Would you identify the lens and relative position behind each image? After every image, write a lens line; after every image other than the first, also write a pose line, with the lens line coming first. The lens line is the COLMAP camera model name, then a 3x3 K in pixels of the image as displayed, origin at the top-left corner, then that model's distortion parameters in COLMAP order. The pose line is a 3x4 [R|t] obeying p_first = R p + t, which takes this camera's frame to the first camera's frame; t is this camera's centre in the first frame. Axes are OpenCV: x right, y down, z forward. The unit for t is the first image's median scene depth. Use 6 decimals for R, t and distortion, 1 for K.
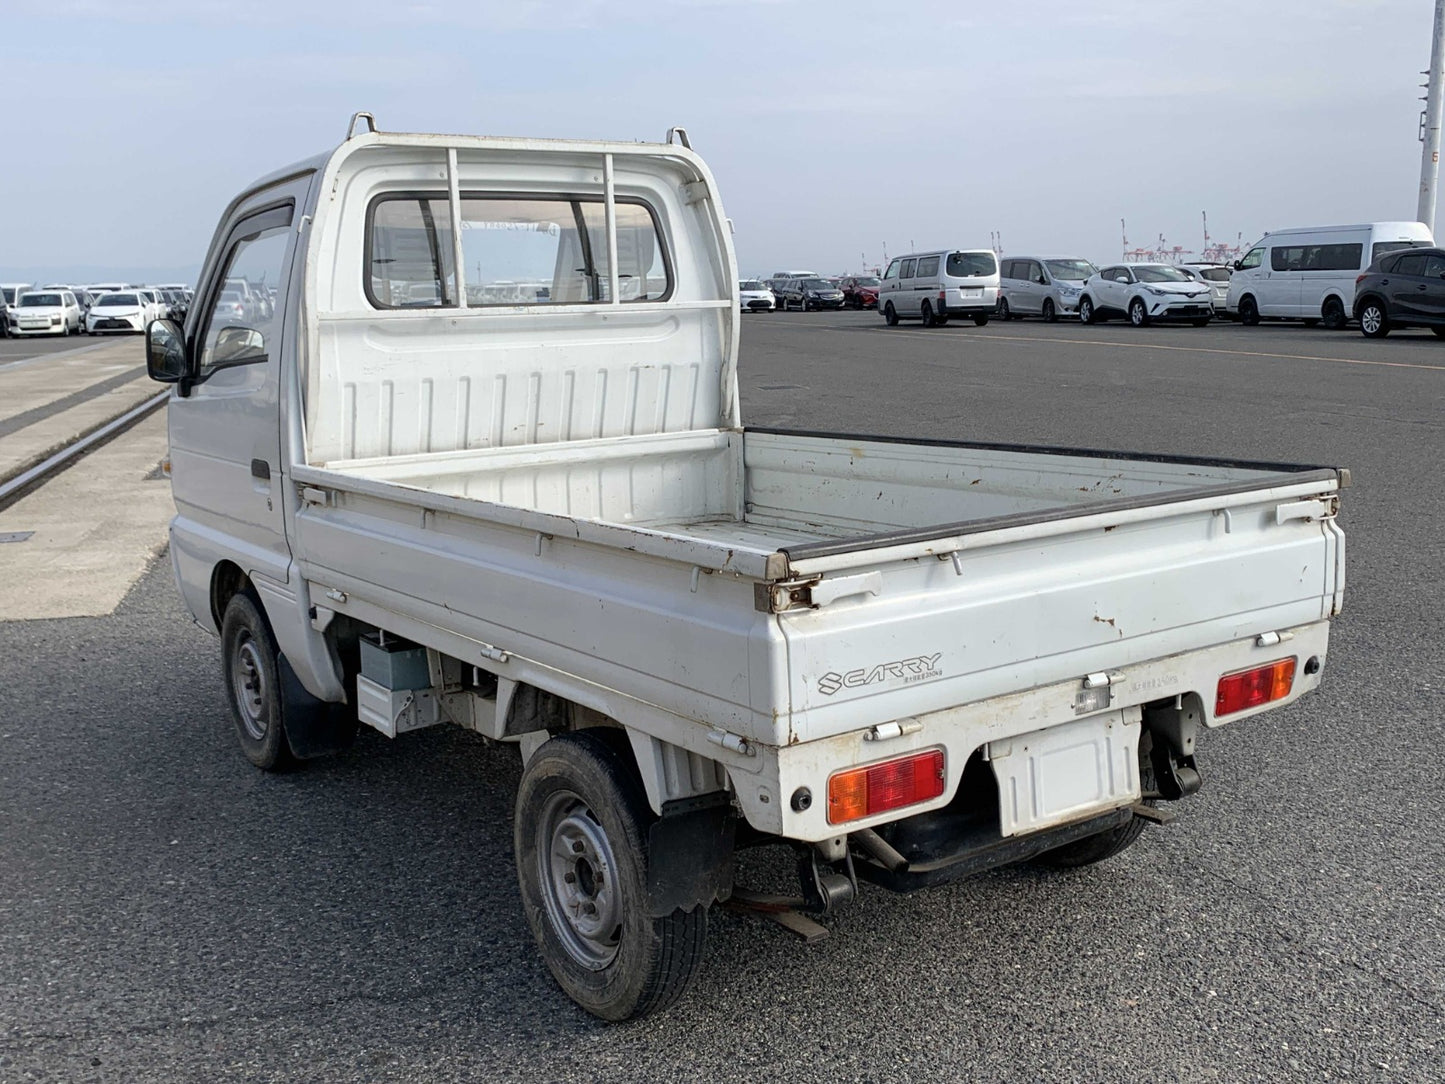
lens RADIAL K [[1475.2, 0, 722.5], [0, 1475.2, 542.0], [0, 0, 1]] dist [0.060126, -0.017205]
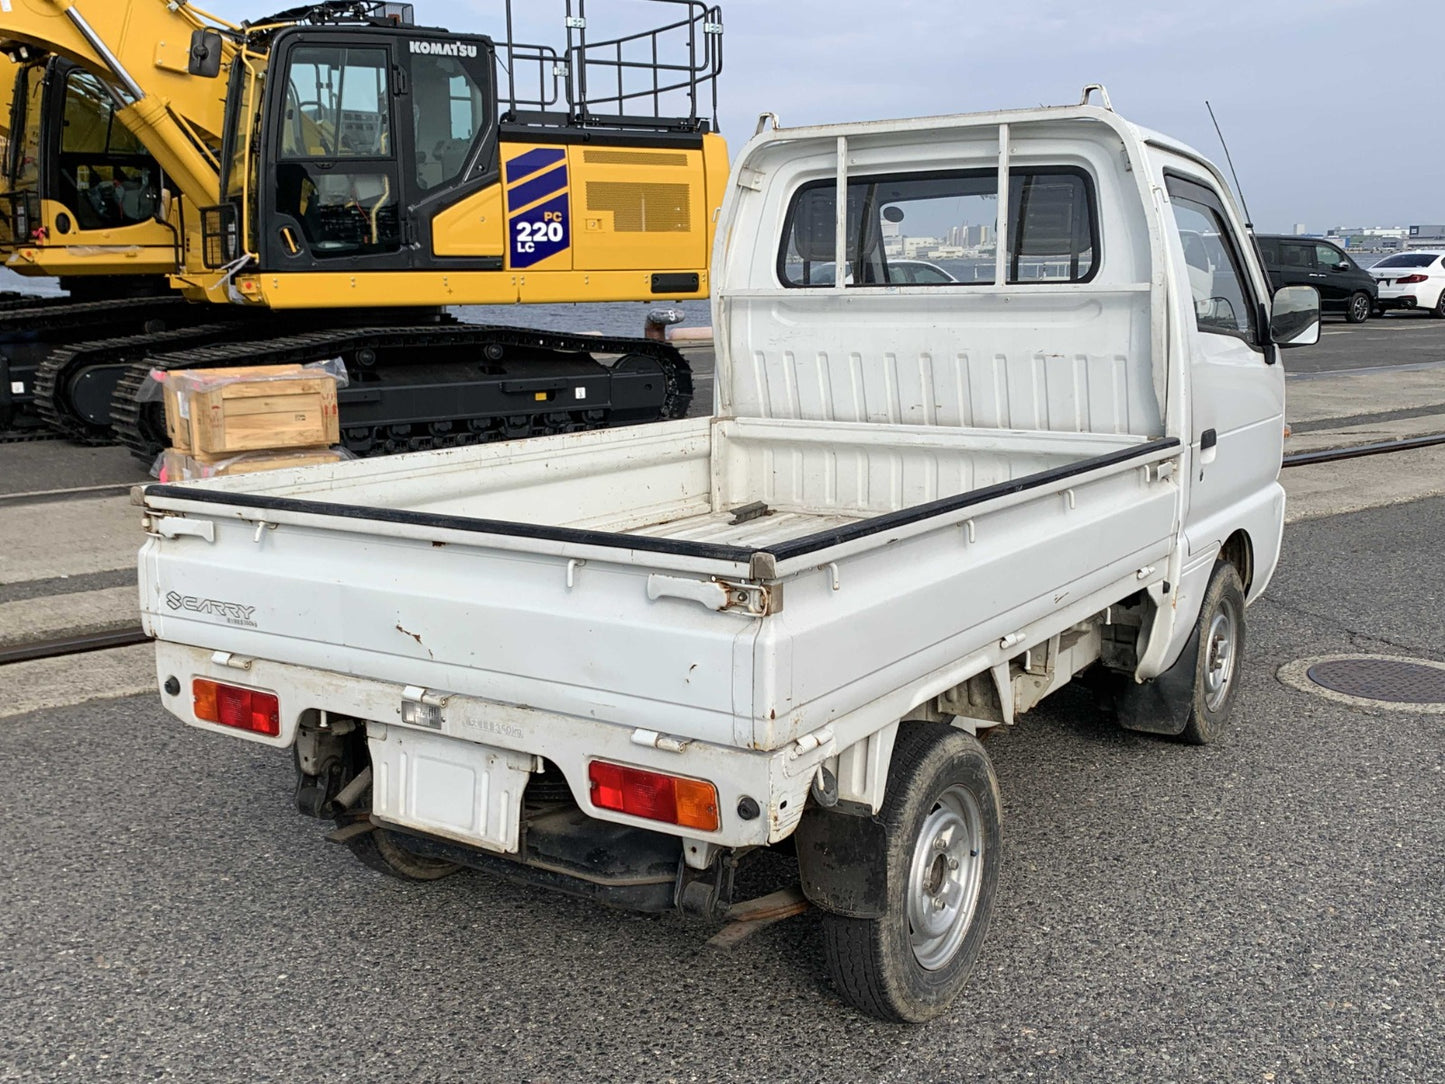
lens RADIAL K [[1485.7, 0, 719.2], [0, 1485.7, 523.2], [0, 0, 1]] dist [0.055055, -0.012783]
pose [[0.377359, 0.170434, -0.910249, 0.800186], [-0.149741, 0.981214, 0.121644, -0.110824], [0.913881, 0.090398, 0.395790, 0.522821]]
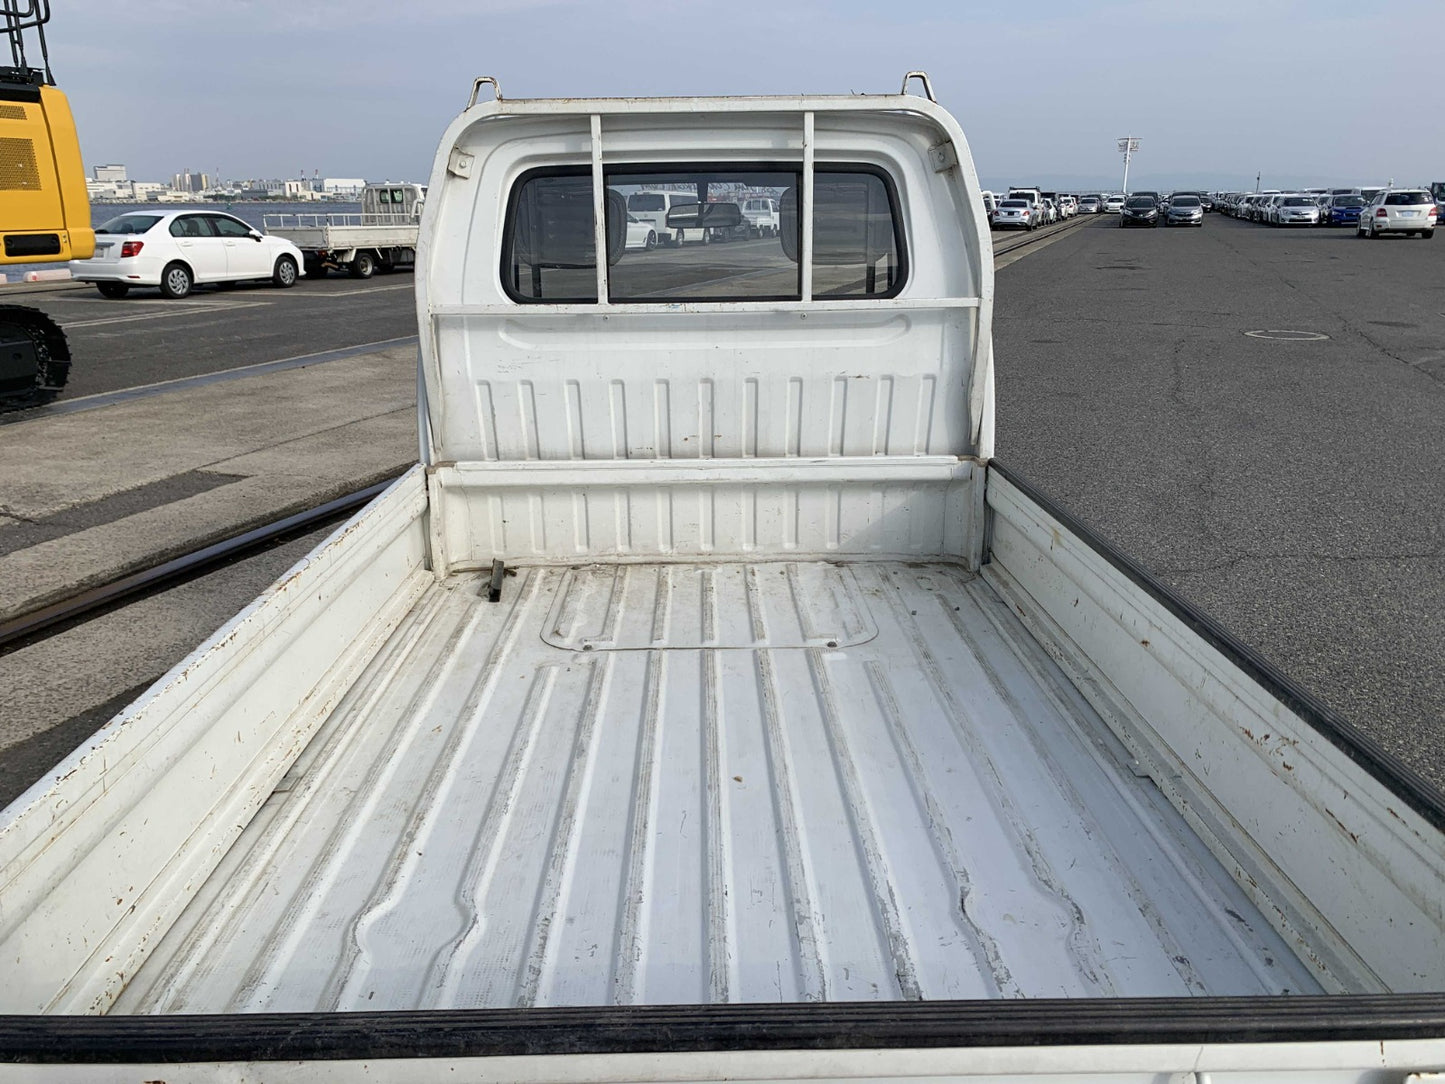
lens RADIAL K [[1108.5, 0, 715.4], [0, 1108.5, 541.4], [0, 0, 1]] dist [0.053321, -0.084719]
pose [[0.825207, 0.176632, -0.536502, 0.260506], [-0.103832, 0.981097, 0.163300, -0.136405], [0.555205, -0.079050, 0.827949, 0.488157]]
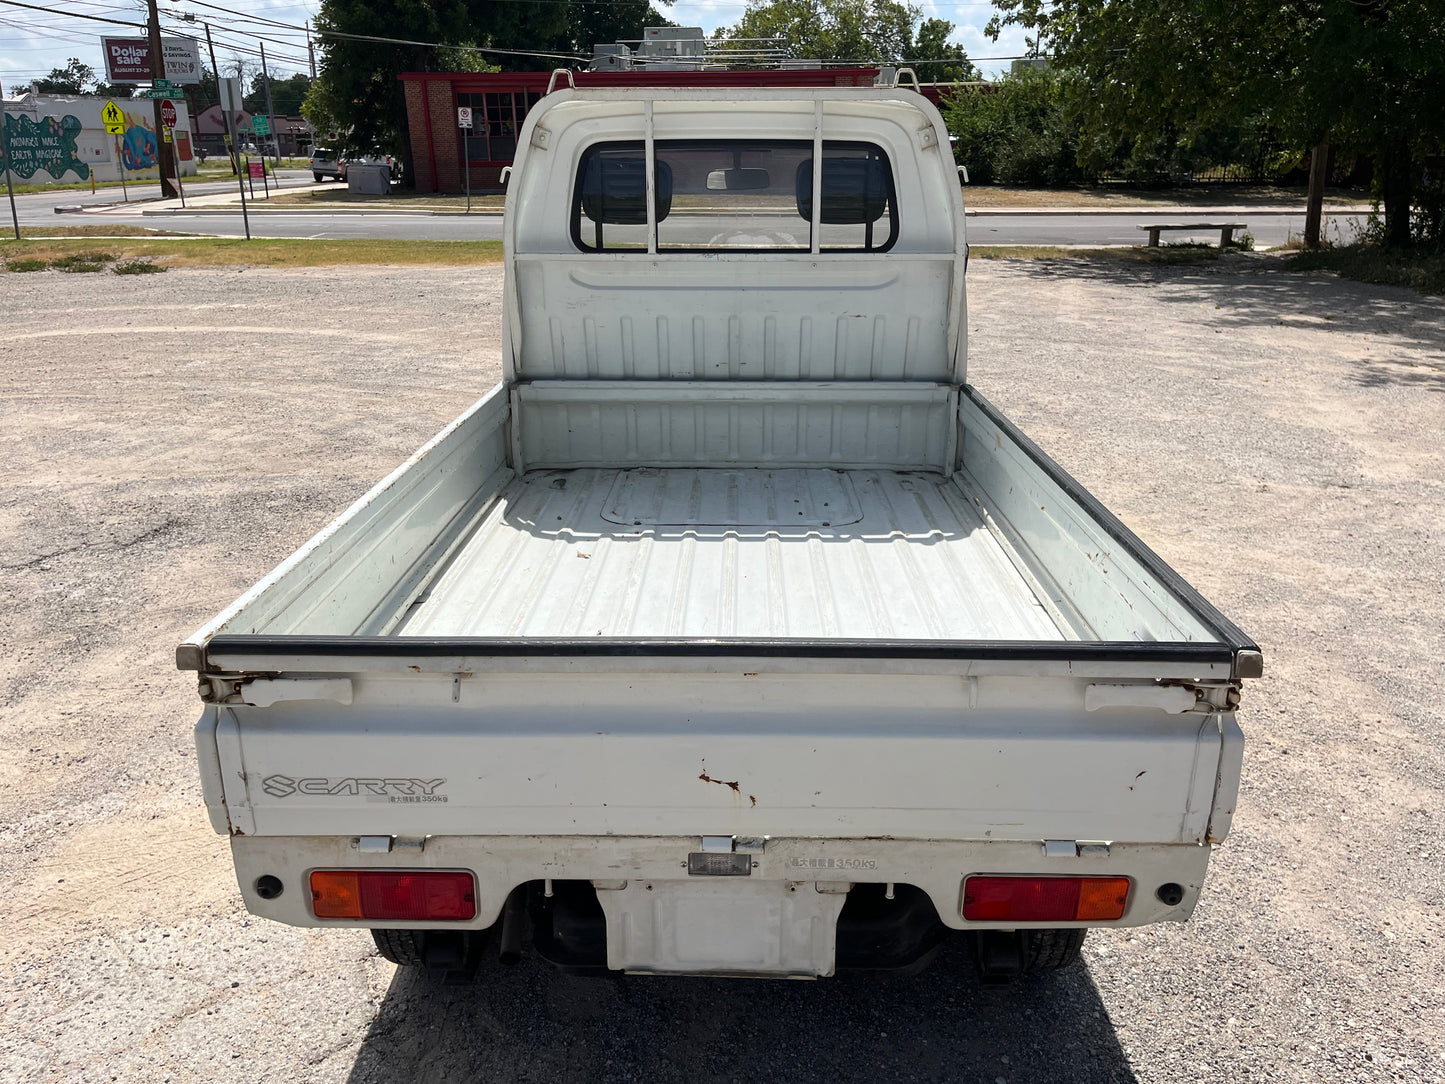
lens RADIAL K [[1100.6, 0, 733.4], [0, 1100.6, 545.4], [0, 0, 1]] dist [0.027455, -0.008519]
pose [[0.811408, 0.216718, -0.542817, 0.367366], [-0.118070, 0.970347, 0.210916, -0.129984], [0.572431, -0.107048, 0.812935, 0.353663]]
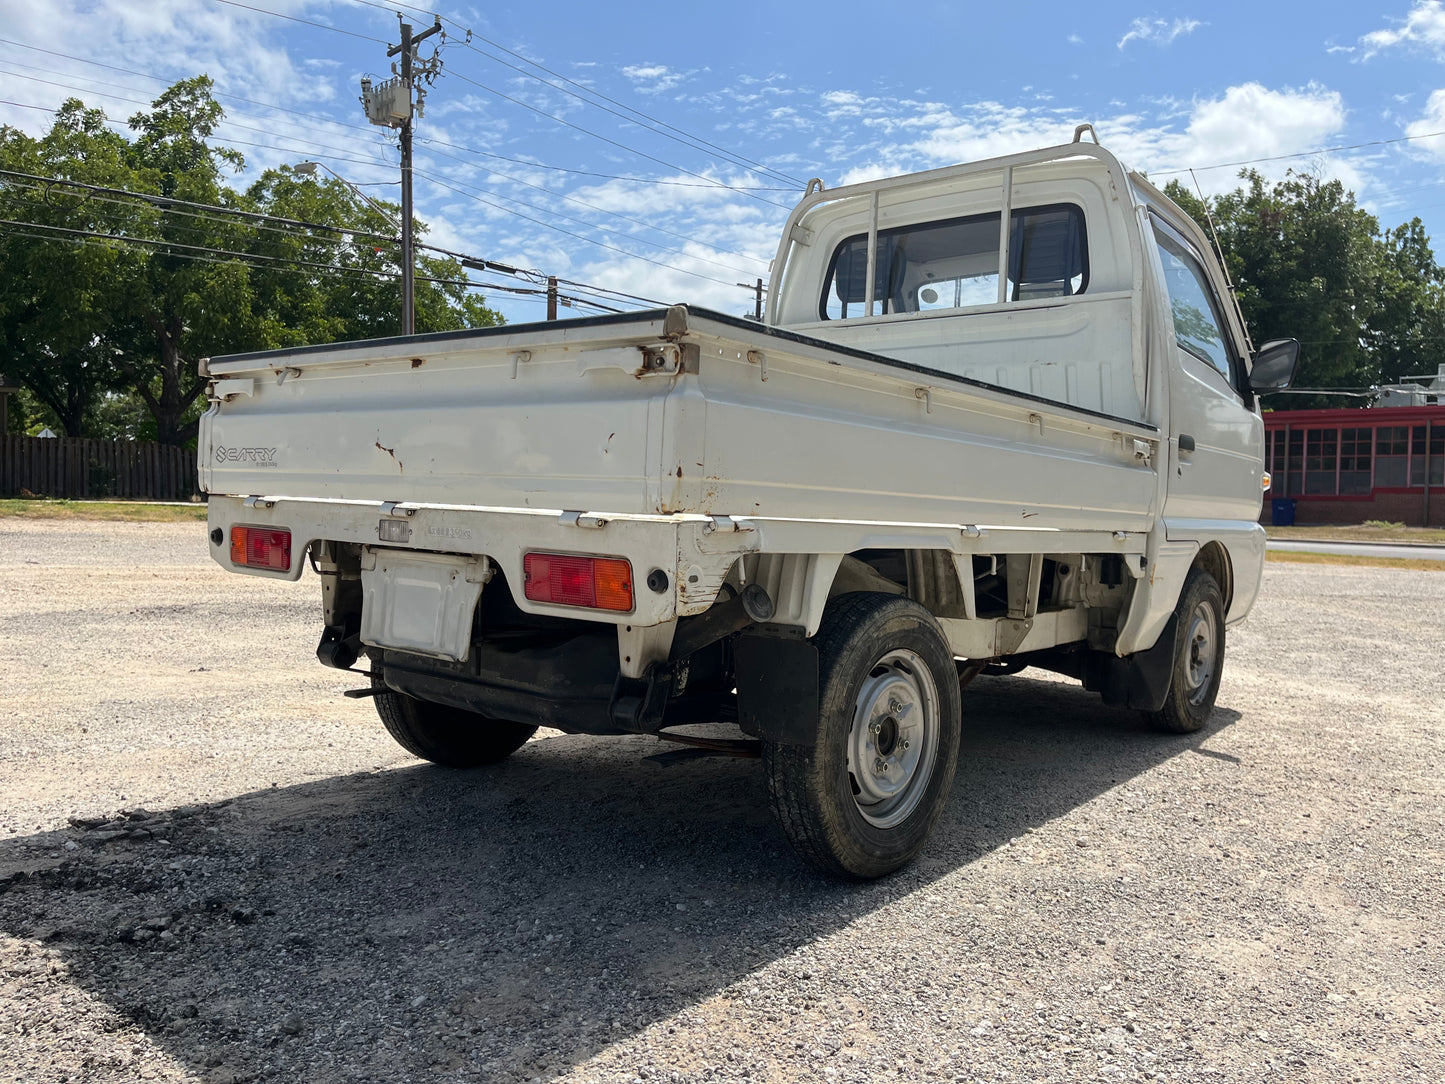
lens RADIAL K [[1100.6, 0, 733.4], [0, 1100.6, 545.4], [0, 0, 1]] dist [0.027455, -0.008519]
pose [[0.274716, 0.074417, -0.958641, 0.708990], [-0.197214, 0.980165, 0.019573, 0.036296], [0.941083, 0.183681, 0.283943, 0.673945]]
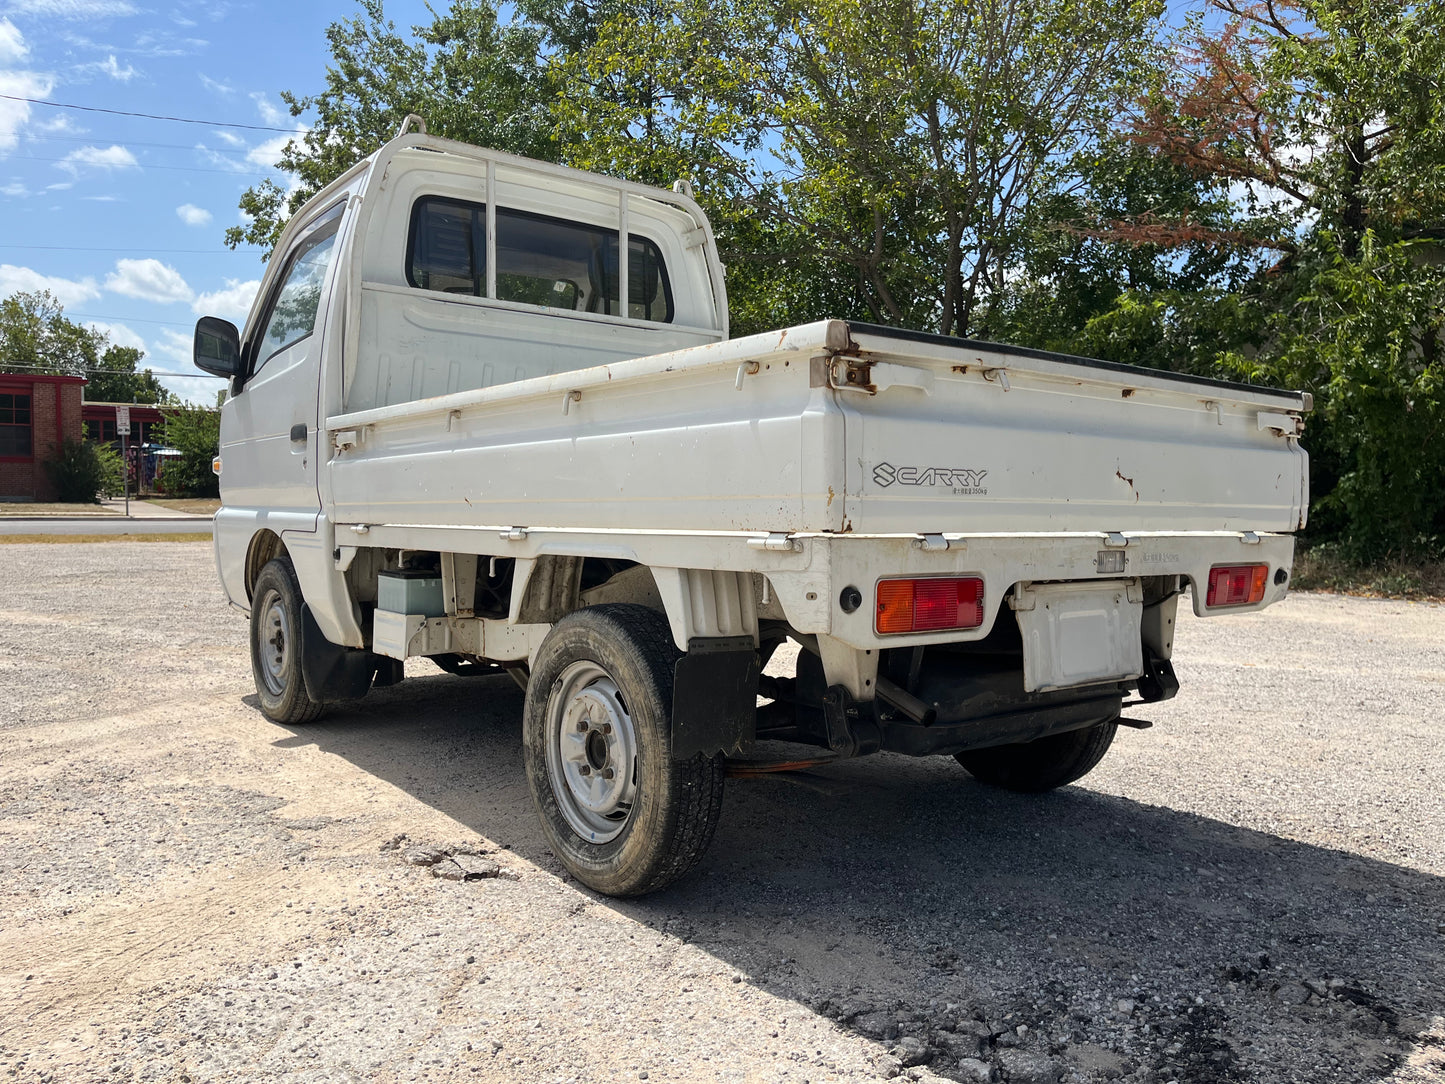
lens RADIAL K [[1100.6, 0, 733.4], [0, 1100.6, 545.4], [0, 0, 1]] dist [0.027455, -0.008519]
pose [[0.997225, 0.037776, 0.064151, -0.038909], [-0.029165, 0.991056, -0.130219, 0.135142], [-0.068496, 0.127987, 0.989408, 0.177954]]
